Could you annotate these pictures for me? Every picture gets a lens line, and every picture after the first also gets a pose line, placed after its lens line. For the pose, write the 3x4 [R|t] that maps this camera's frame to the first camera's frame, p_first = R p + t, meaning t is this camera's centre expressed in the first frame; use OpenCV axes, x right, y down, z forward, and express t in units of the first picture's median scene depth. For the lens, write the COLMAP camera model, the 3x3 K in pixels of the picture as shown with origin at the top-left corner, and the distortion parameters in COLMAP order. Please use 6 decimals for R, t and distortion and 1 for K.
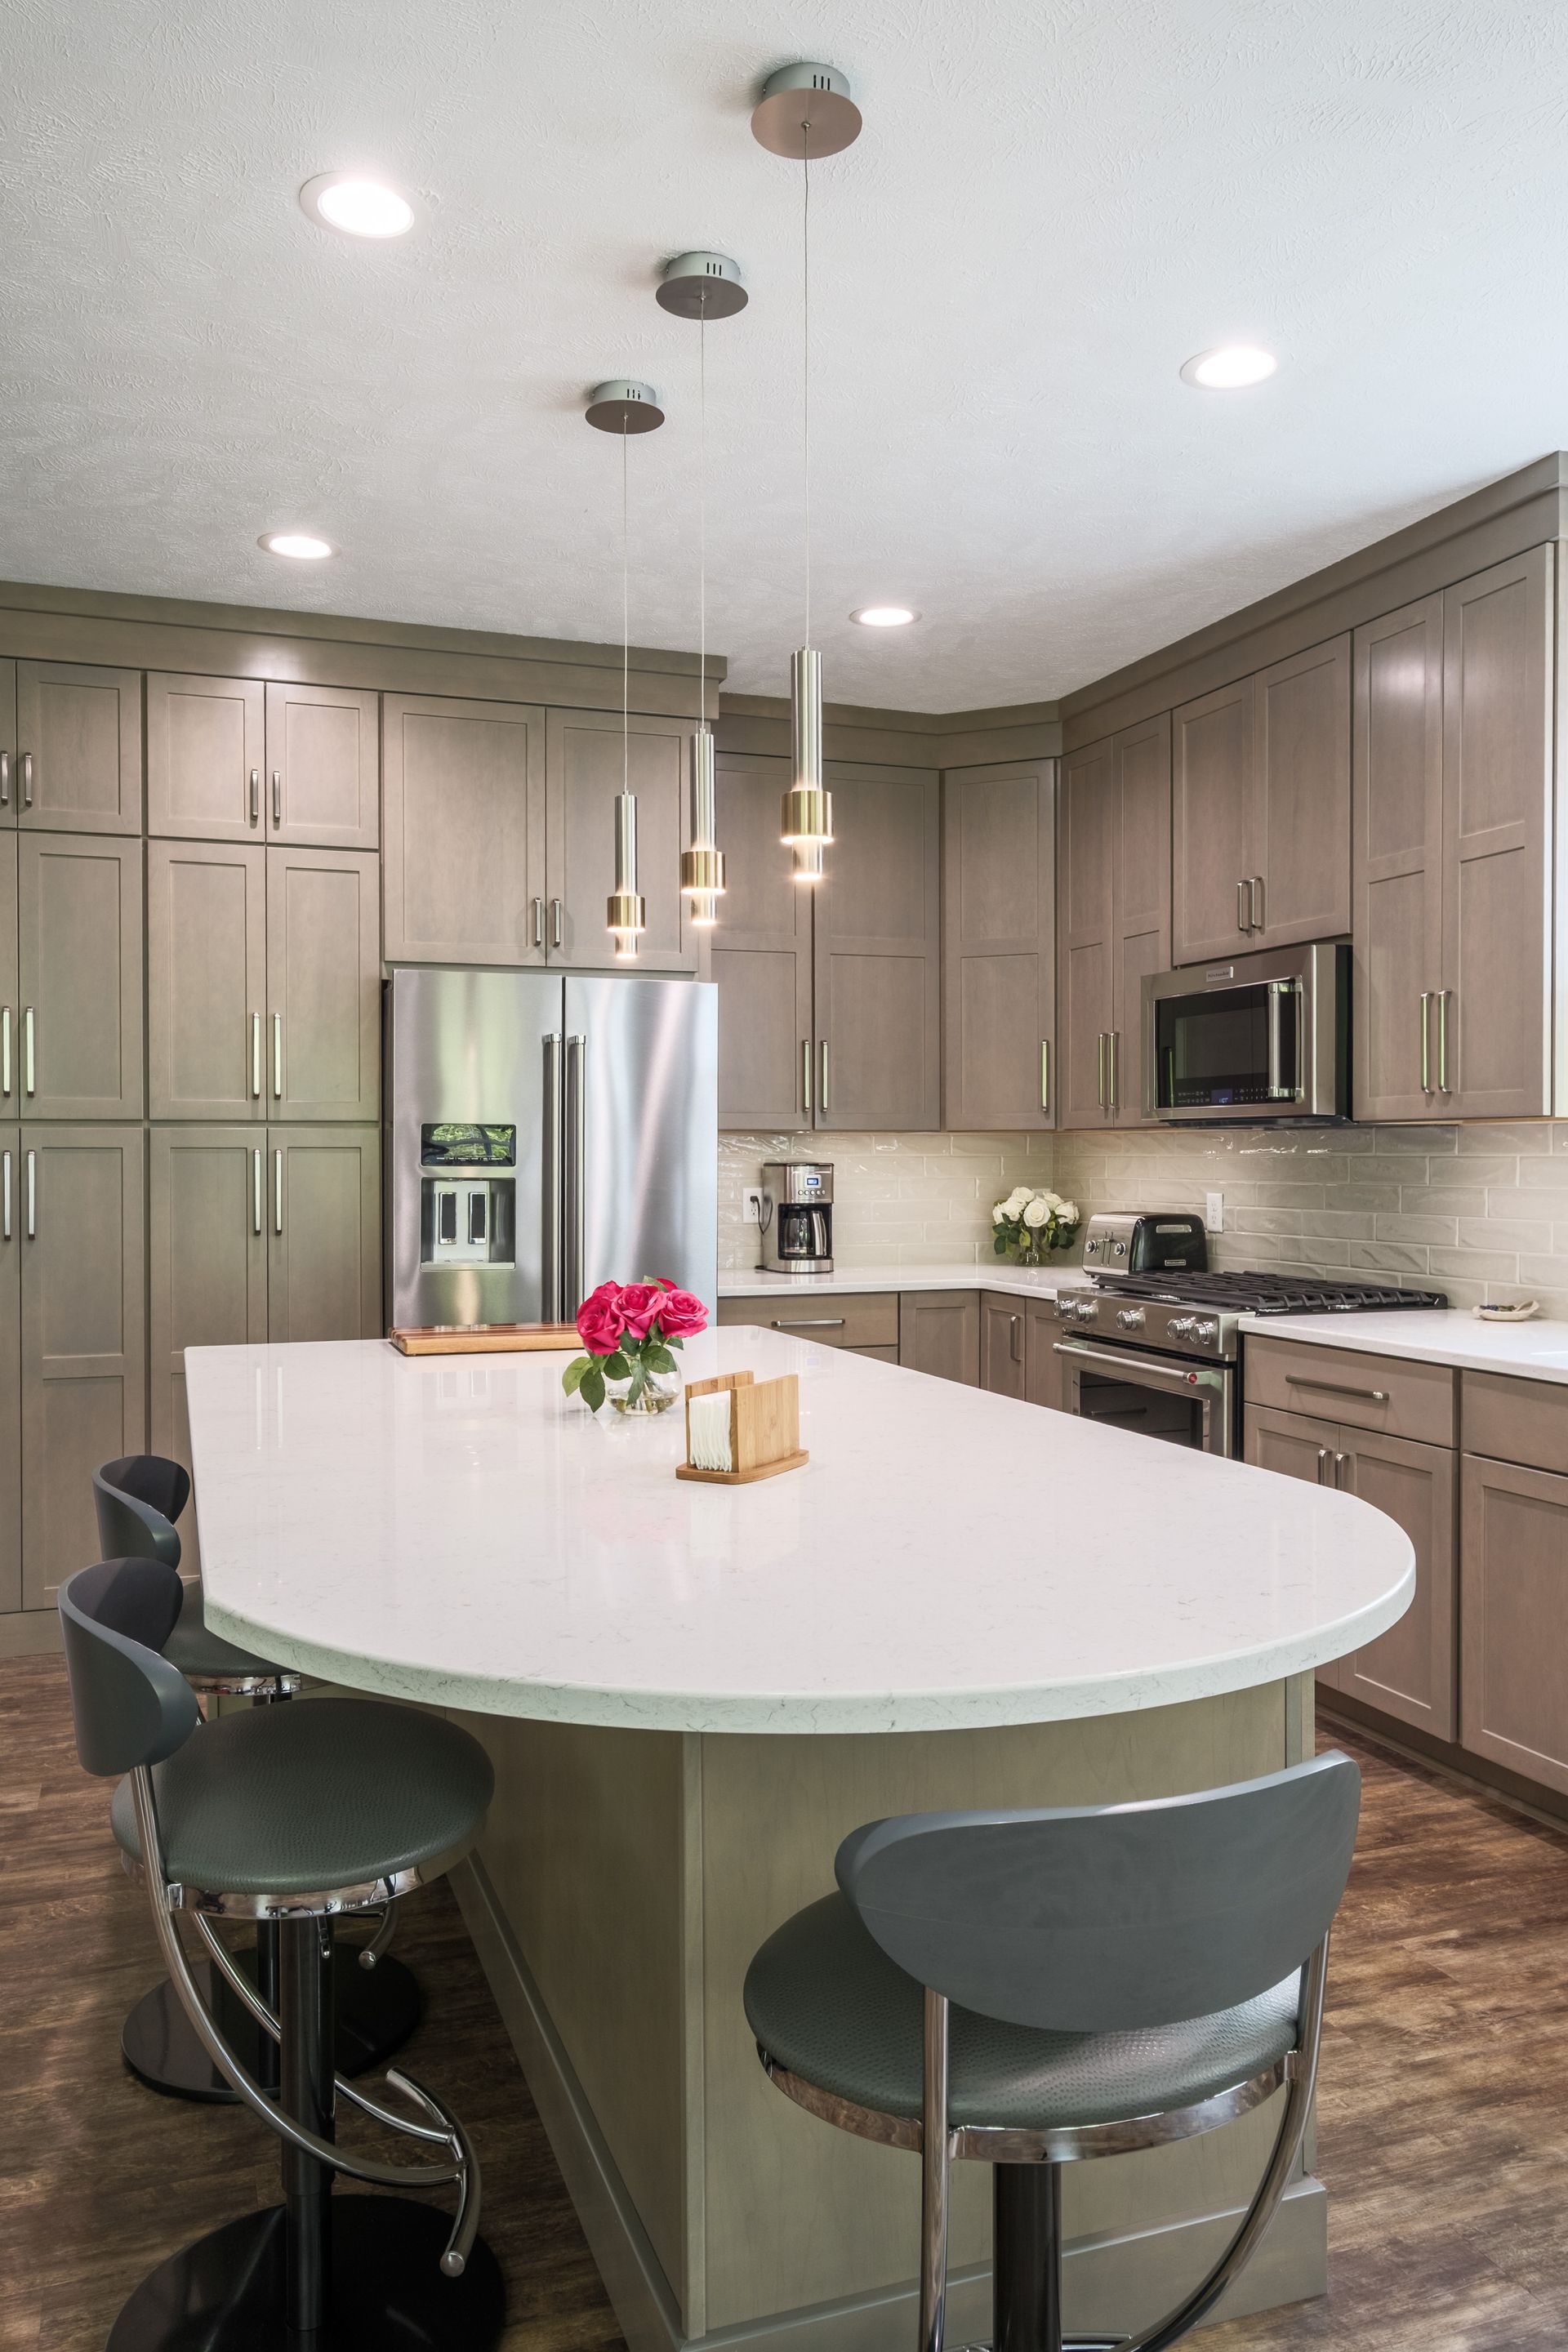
lens RADIAL K [[1656.3, 0, 763.8], [0, 1656.3, 1172.2], [0, 0, 1]] dist [-0.005539, 0.008270]
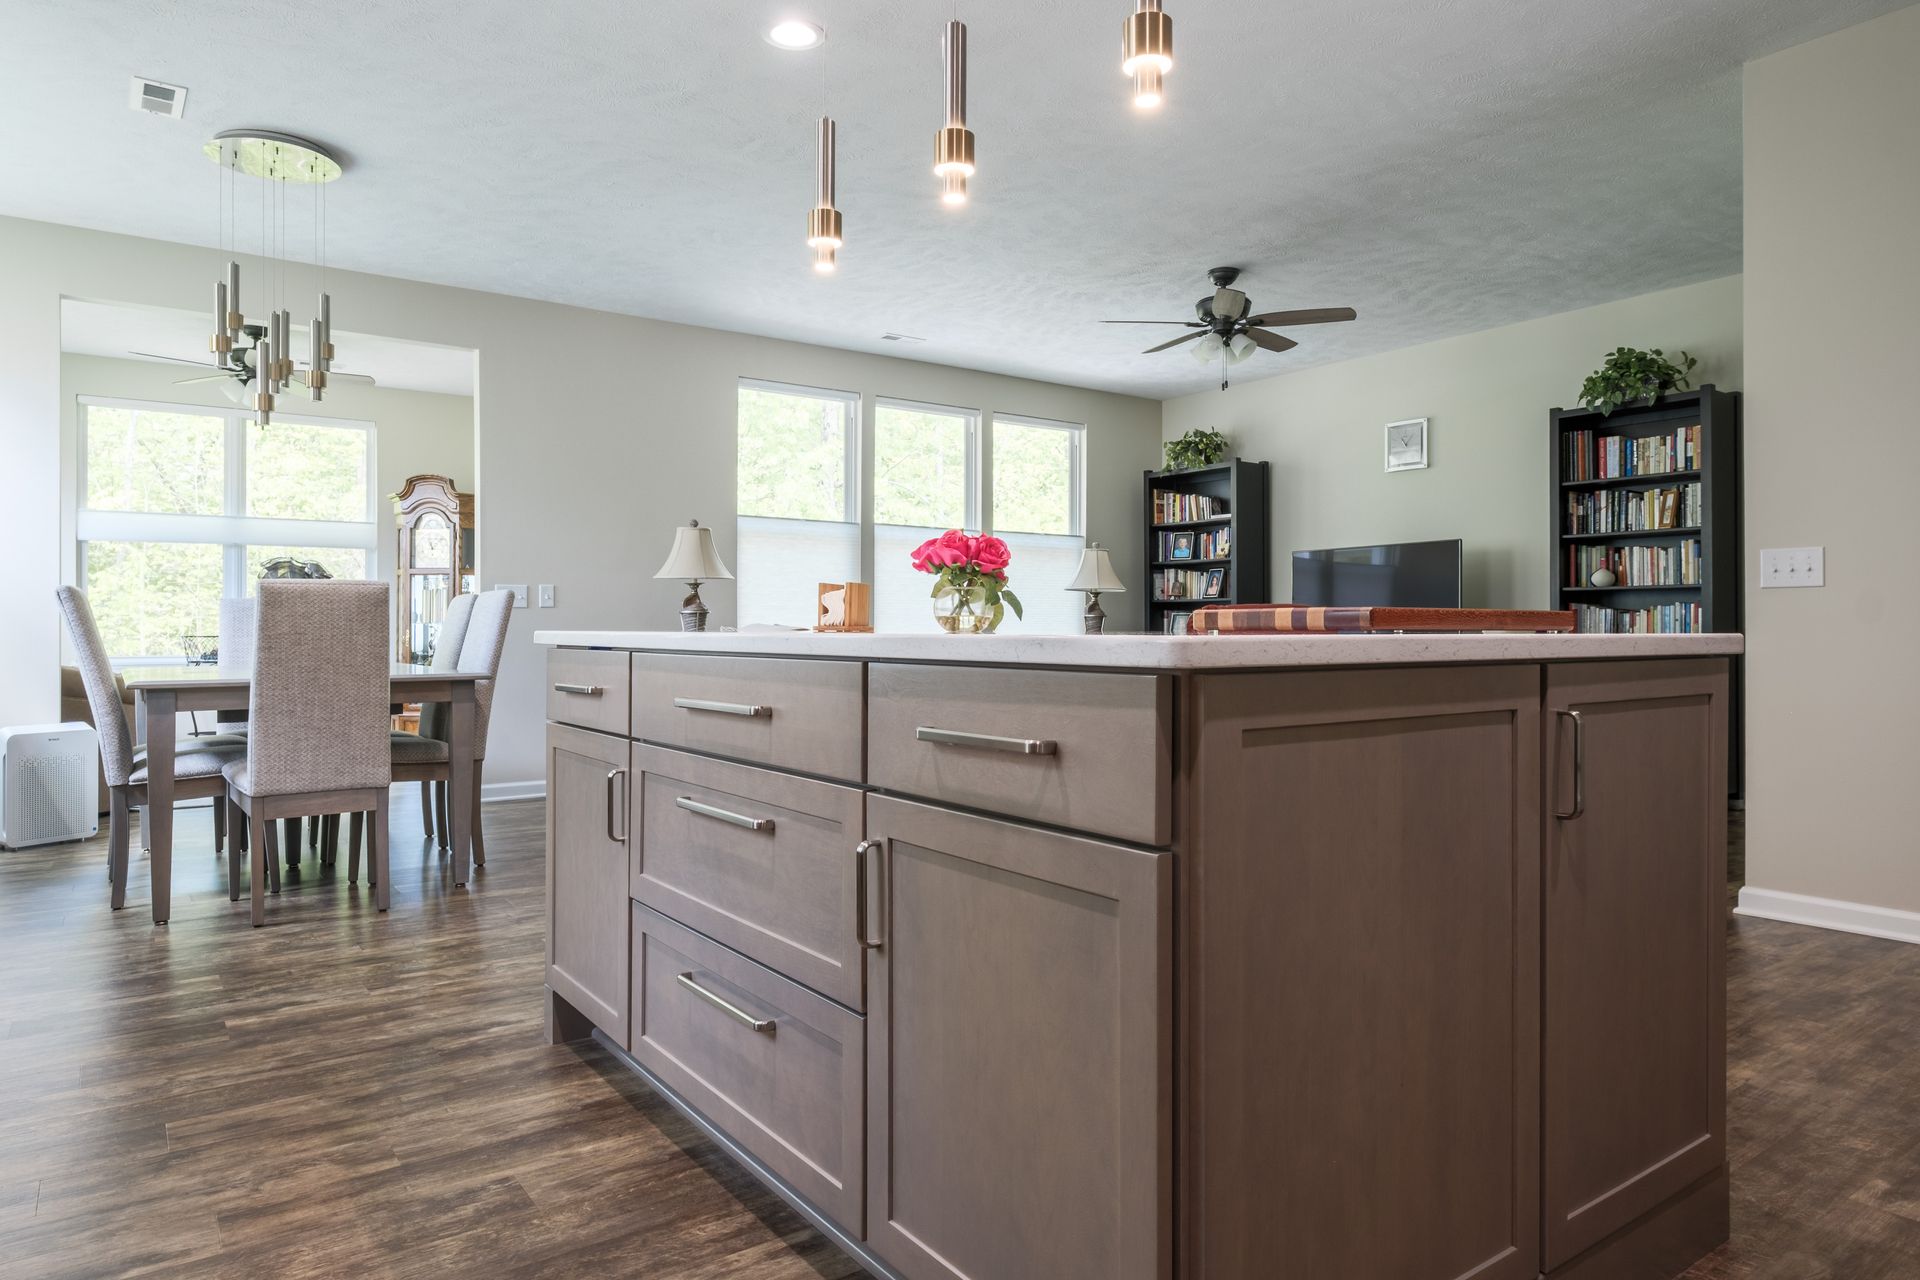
lens RADIAL K [[1186.1, 0, 969.4], [0, 1186.1, 623.2], [0, 0, 1]] dist [0.000770, -0.000800]
pose [[-0.961216, 0.001216, -0.275795, 0.103902], [-0.002116, 0.999928, 0.011783, 0.070053], [0.275790, 0.011910, -0.961144, 1.070272]]
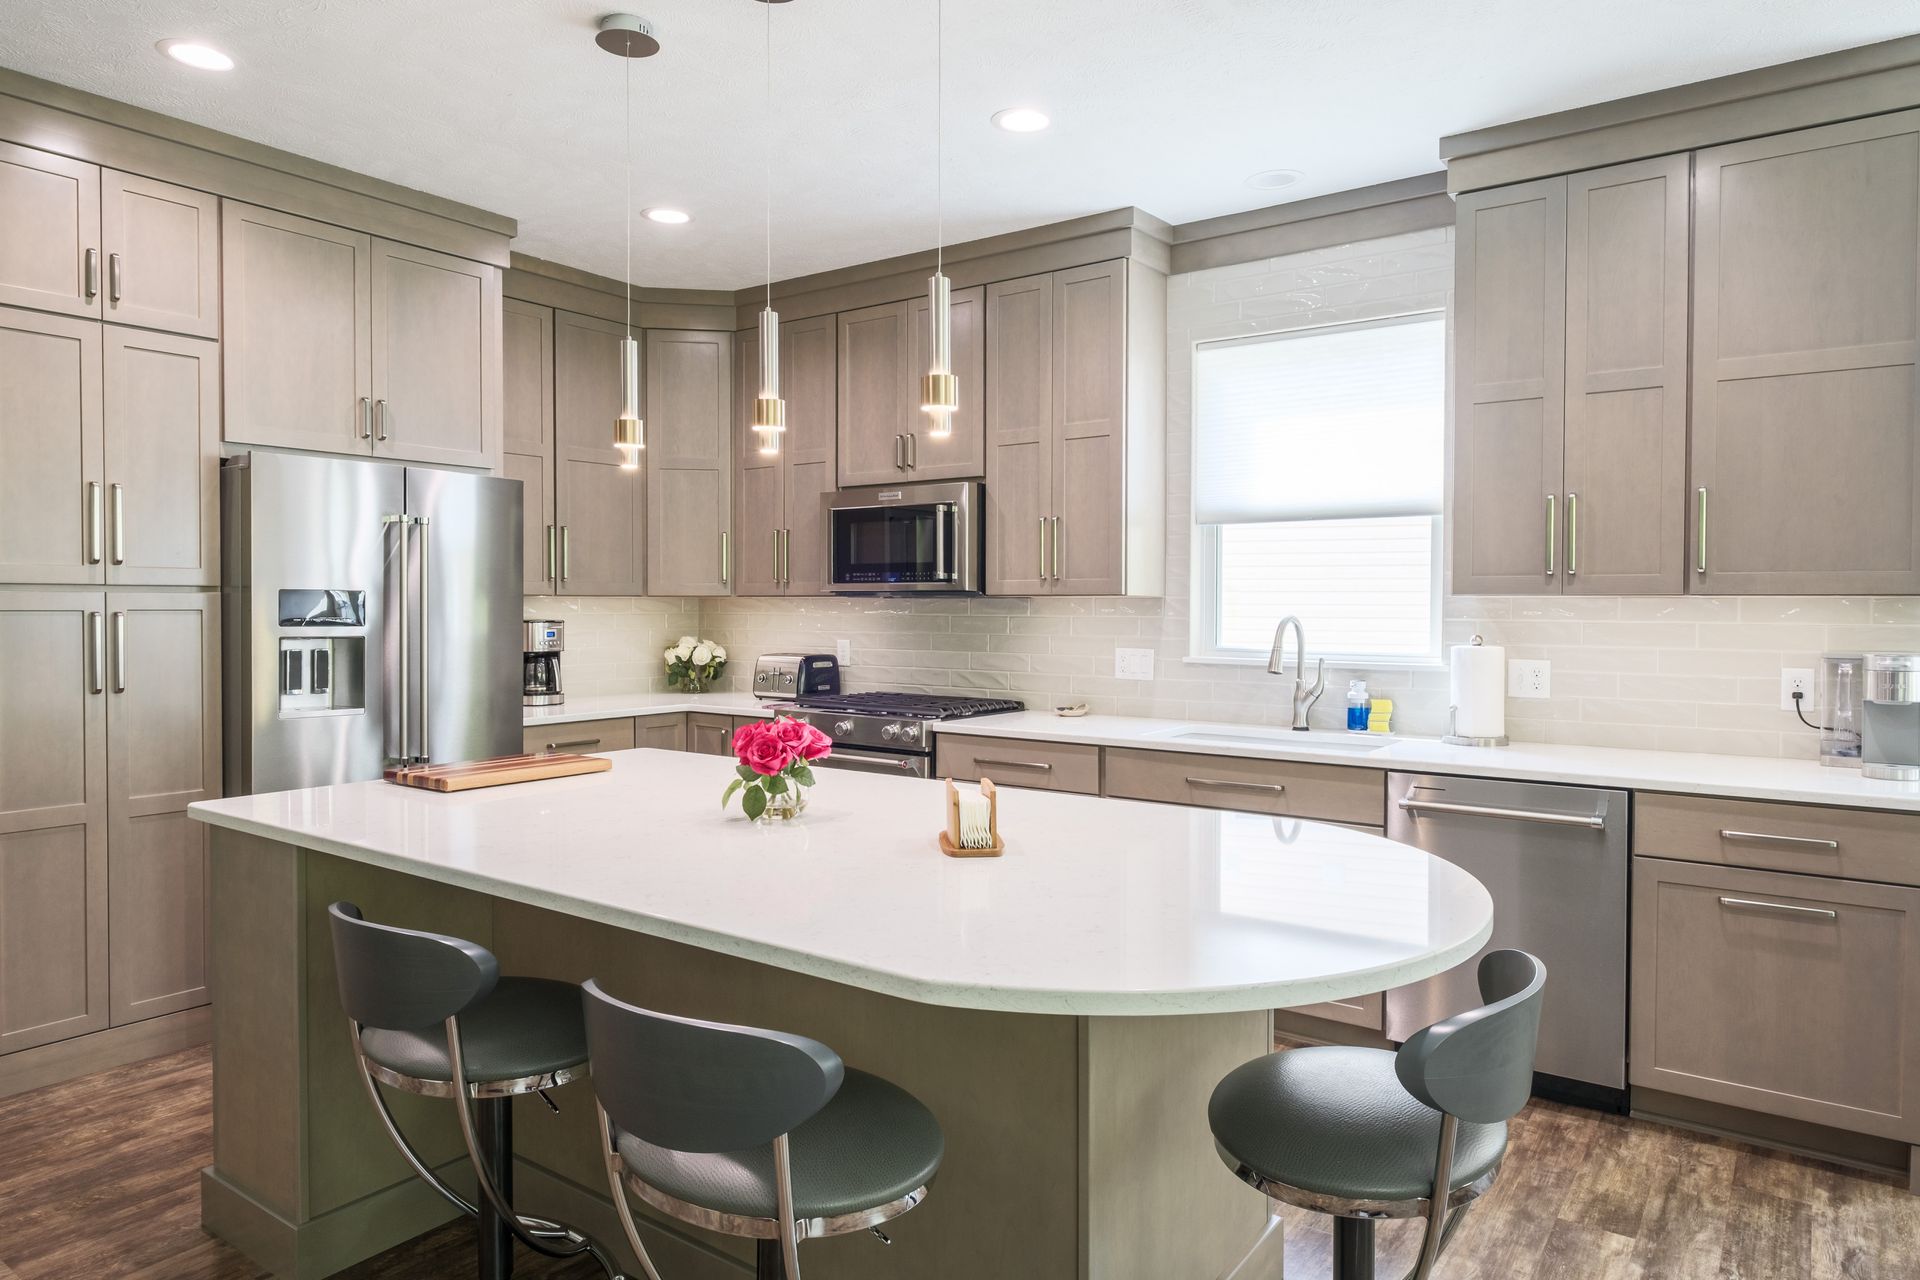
lens RADIAL K [[1186.1, 0, 969.4], [0, 1186.1, 623.2], [0, 0, 1]] dist [0.000770, -0.000800]
pose [[0.824218, -0.004967, 0.566251, -0.275077], [0.001968, 0.999981, 0.005907, -0.009785], [-0.566269, -0.003754, 0.824212, 0.065650]]
